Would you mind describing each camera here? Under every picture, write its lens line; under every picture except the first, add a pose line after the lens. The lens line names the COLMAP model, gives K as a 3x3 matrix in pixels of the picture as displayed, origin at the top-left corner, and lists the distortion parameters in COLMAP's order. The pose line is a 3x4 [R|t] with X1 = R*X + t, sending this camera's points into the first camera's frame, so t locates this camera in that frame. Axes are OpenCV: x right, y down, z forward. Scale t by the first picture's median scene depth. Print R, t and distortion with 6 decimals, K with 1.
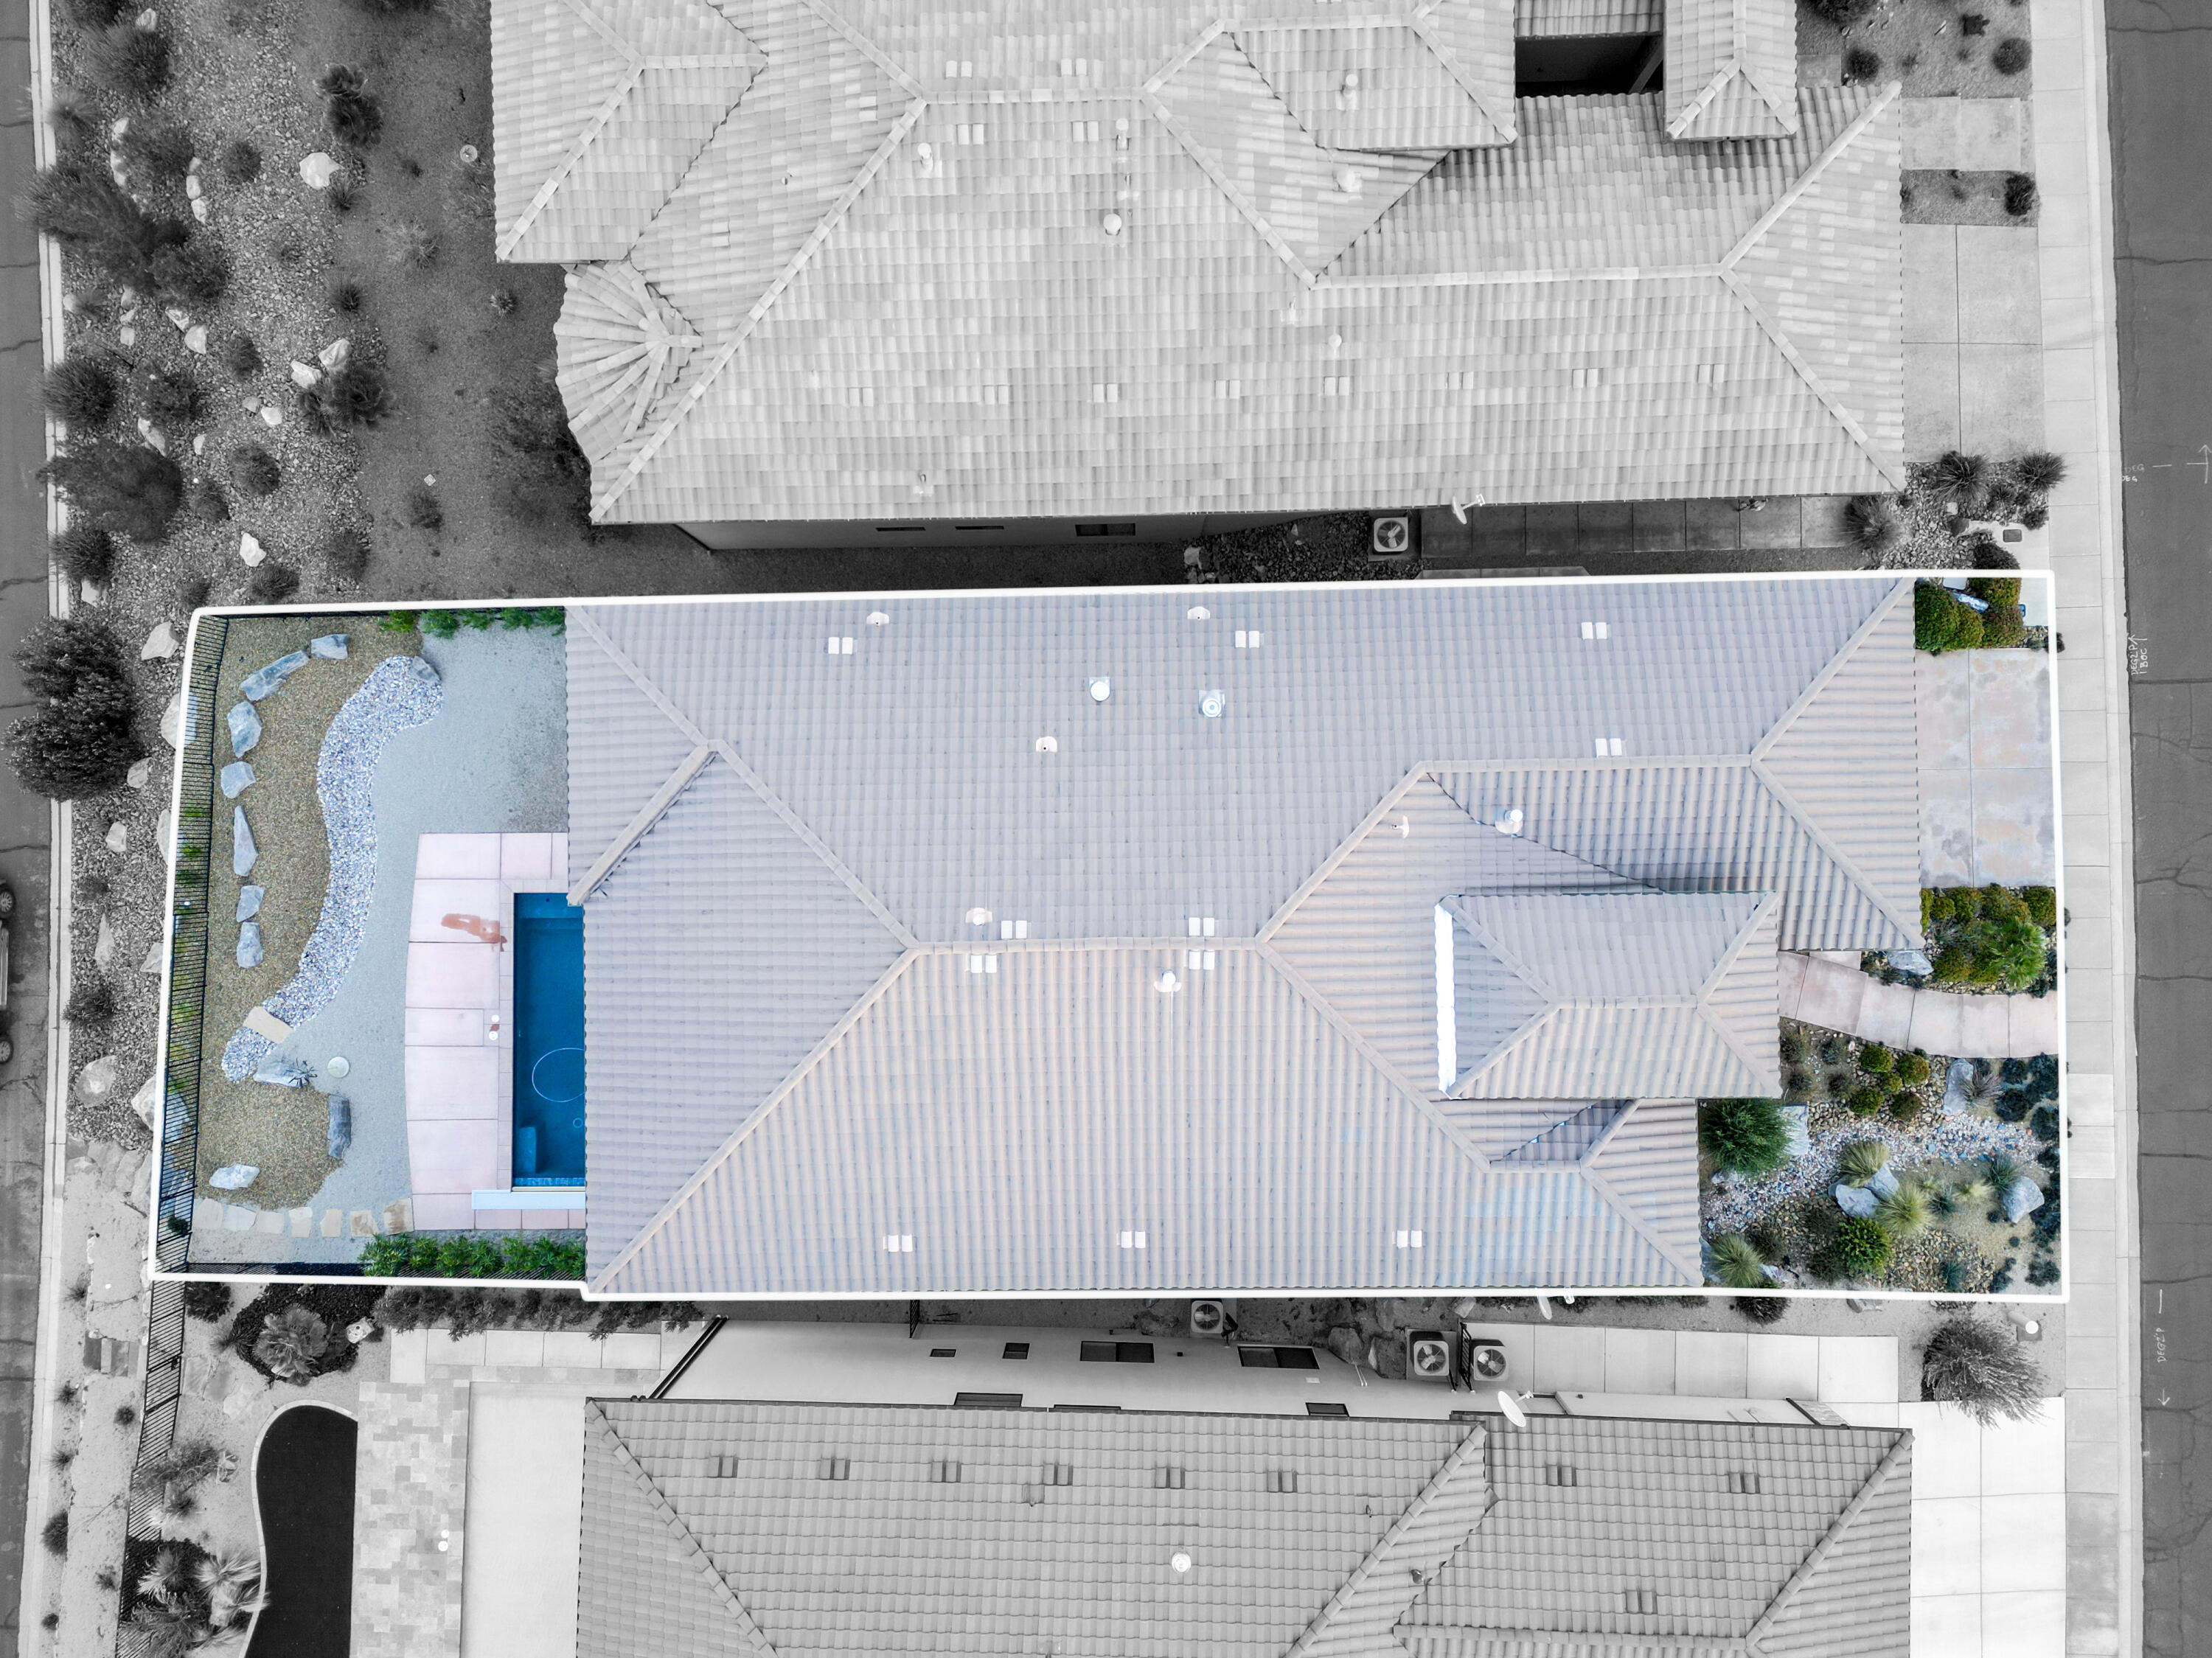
lens RADIAL K [[1545.7, 0, 1098.6], [0, 1545.7, 822.7], [0, 0, 1]] dist [0.075274, -0.062482]
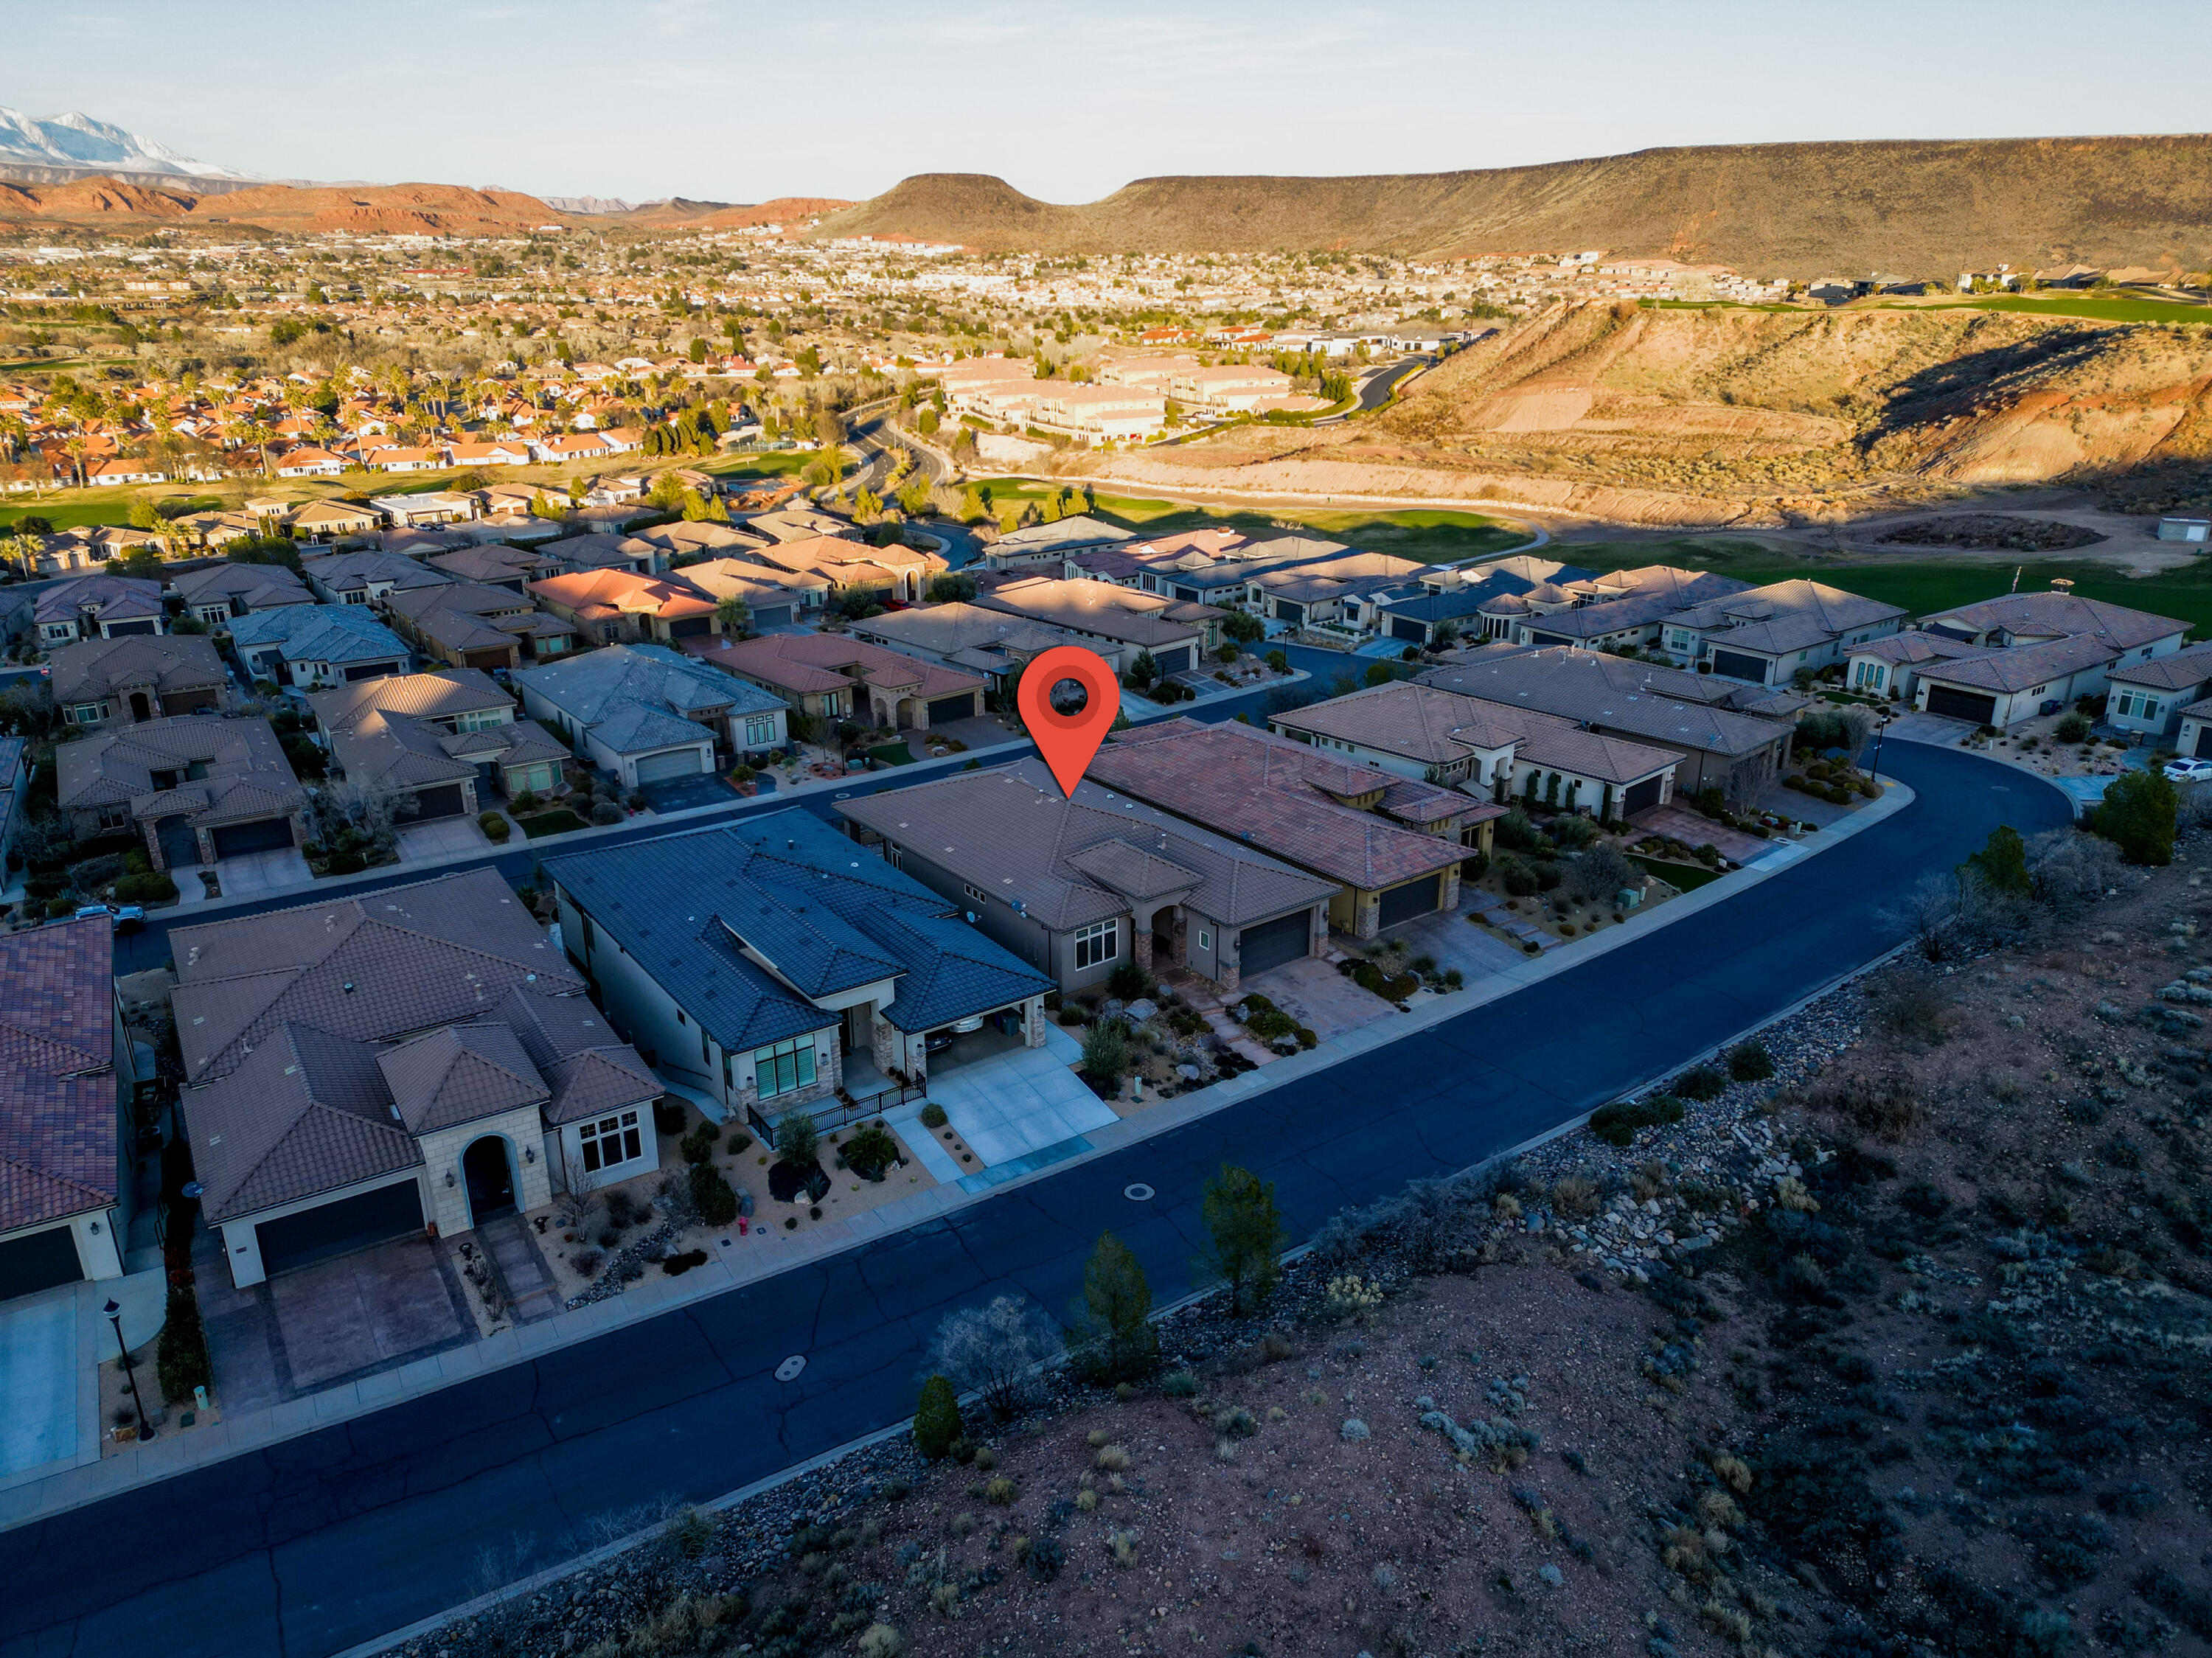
lens RADIAL K [[1545.7, 0, 1098.6], [0, 1545.7, 822.7], [0, 0, 1]] dist [0.075274, -0.062482]
pose [[0.592670, 0.270322, -0.758728, 1.881194], [-0.805111, 0.225978, -0.548389, 1.303378], [0.023214, 0.935874, 0.351570, 0.031371]]
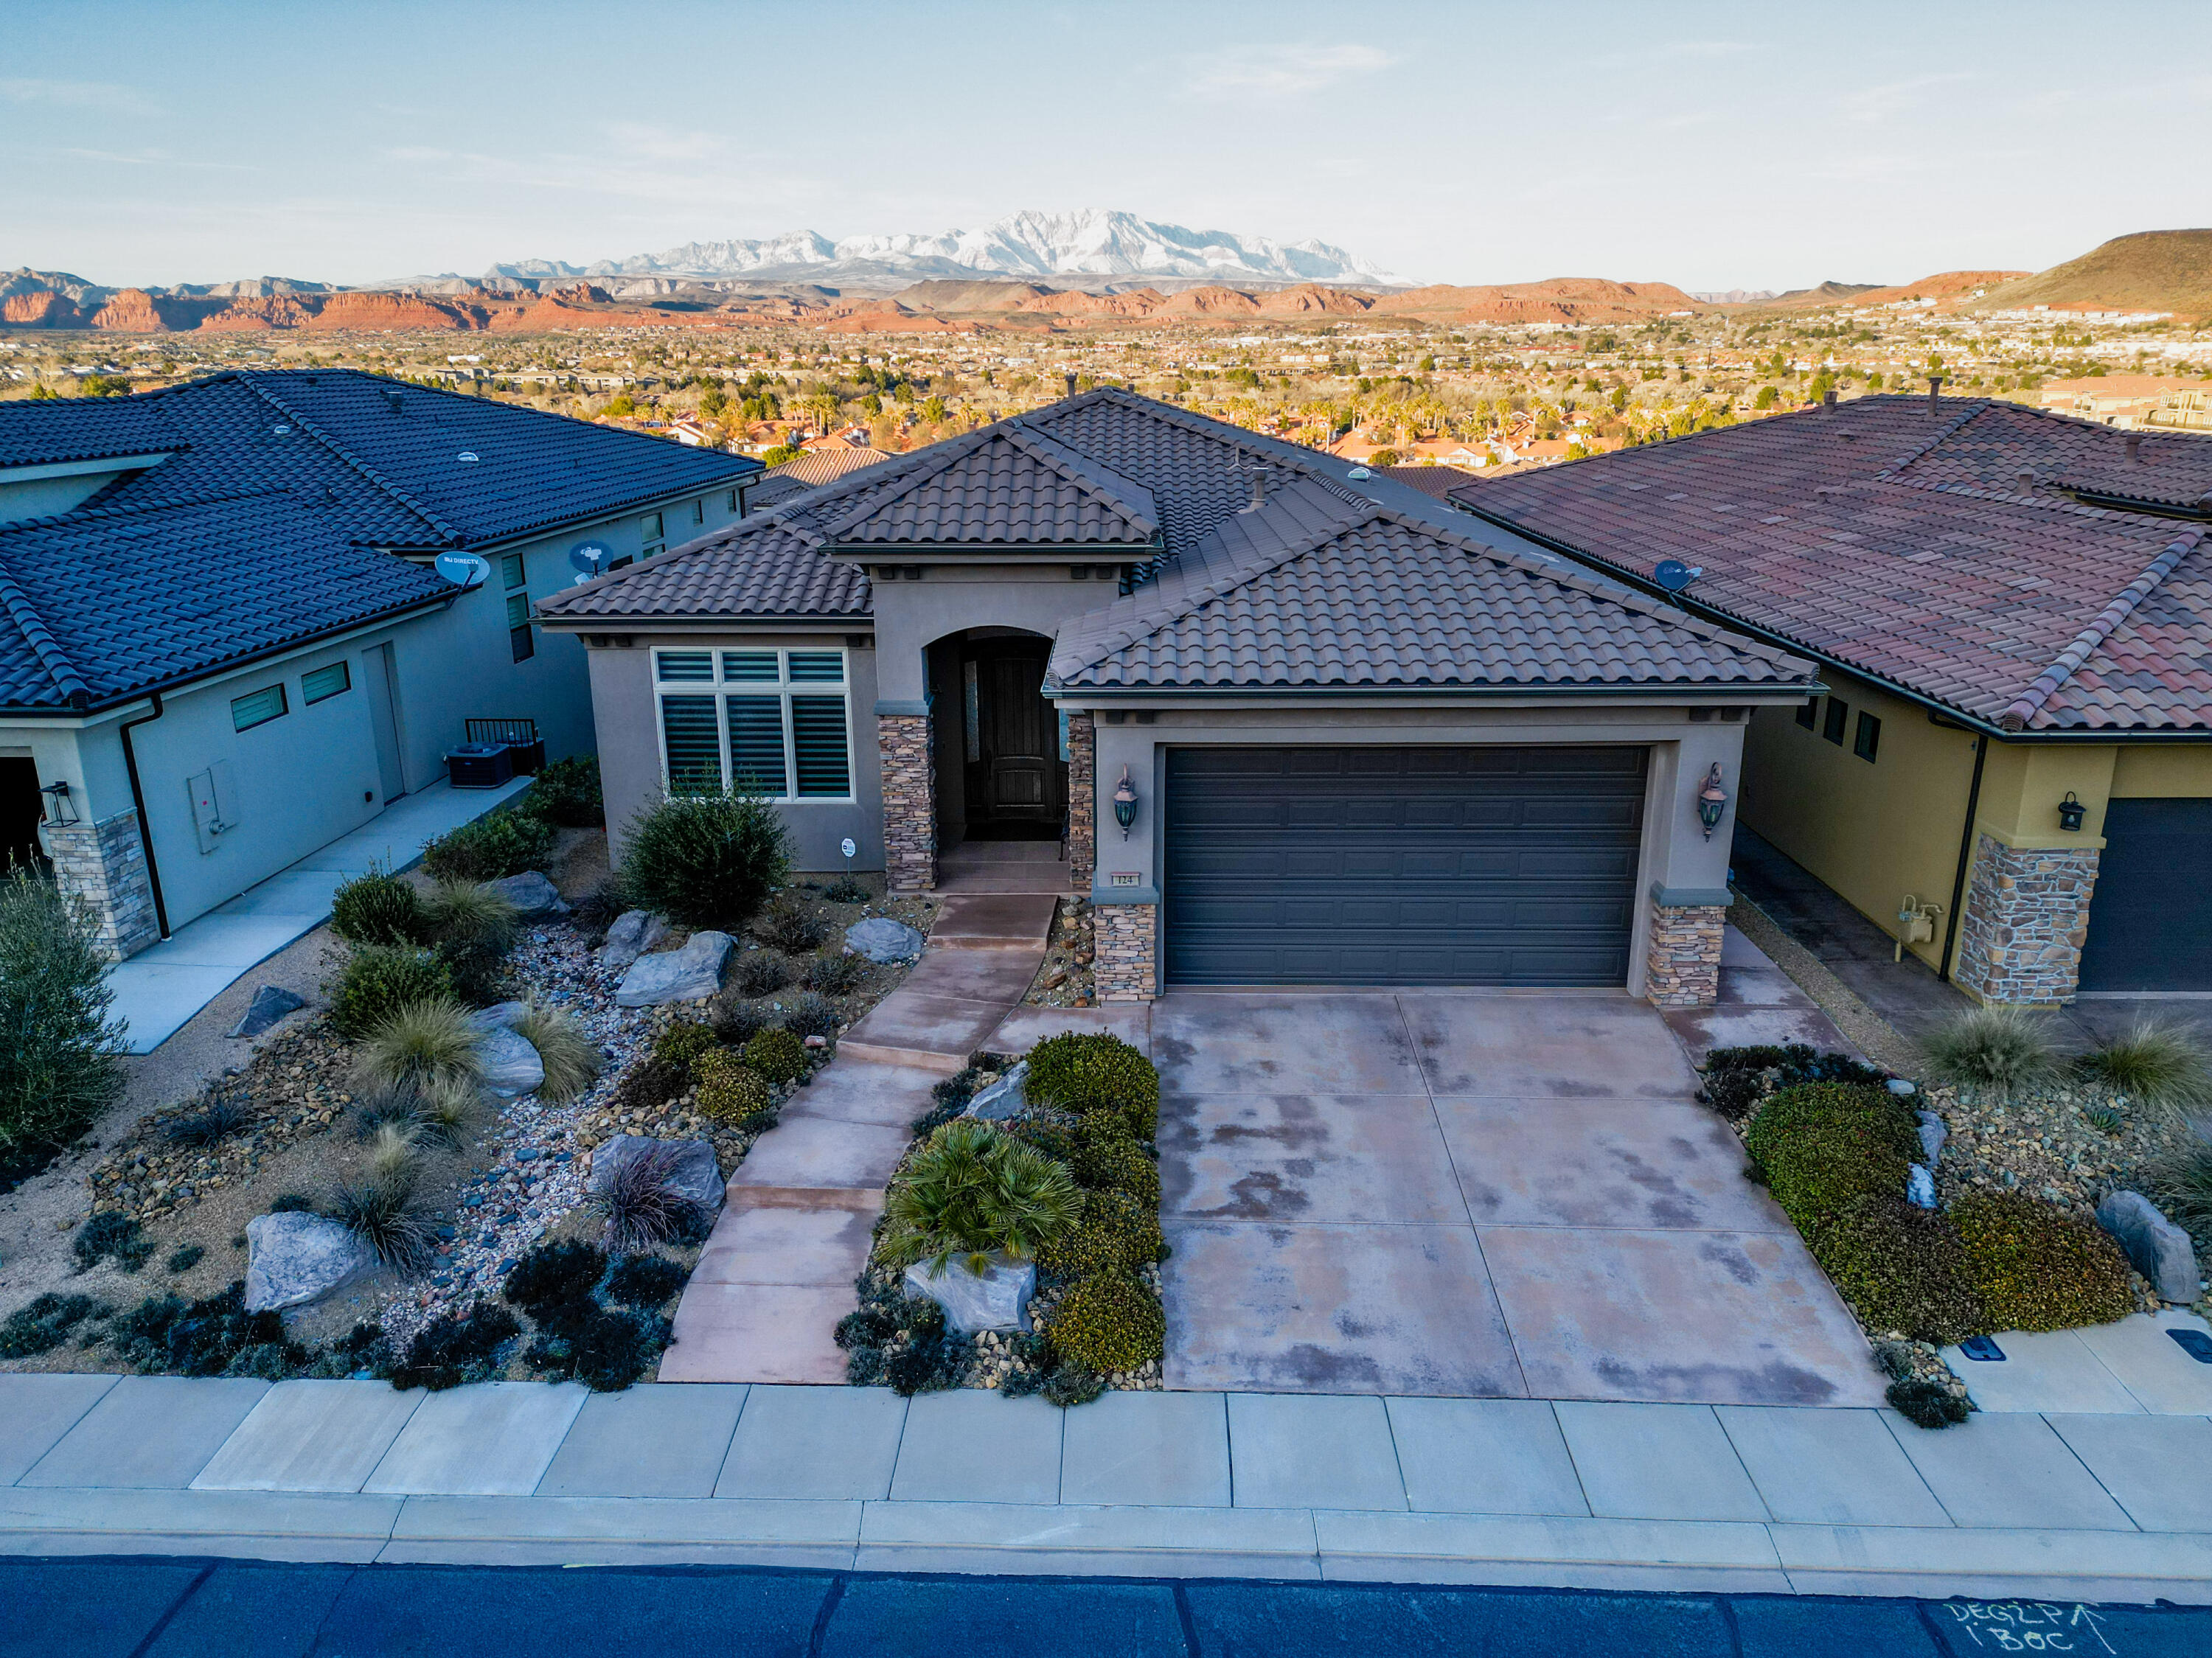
lens RADIAL K [[1545.7, 0, 1098.6], [0, 1545.7, 822.7], [0, 0, 1]] dist [0.075274, -0.062482]
pose [[-0.029163, 0.284035, -0.958370, 0.889967], [-0.999302, 0.014107, 0.034590, 0.041118], [0.023345, 0.958710, 0.283426, 0.799796]]
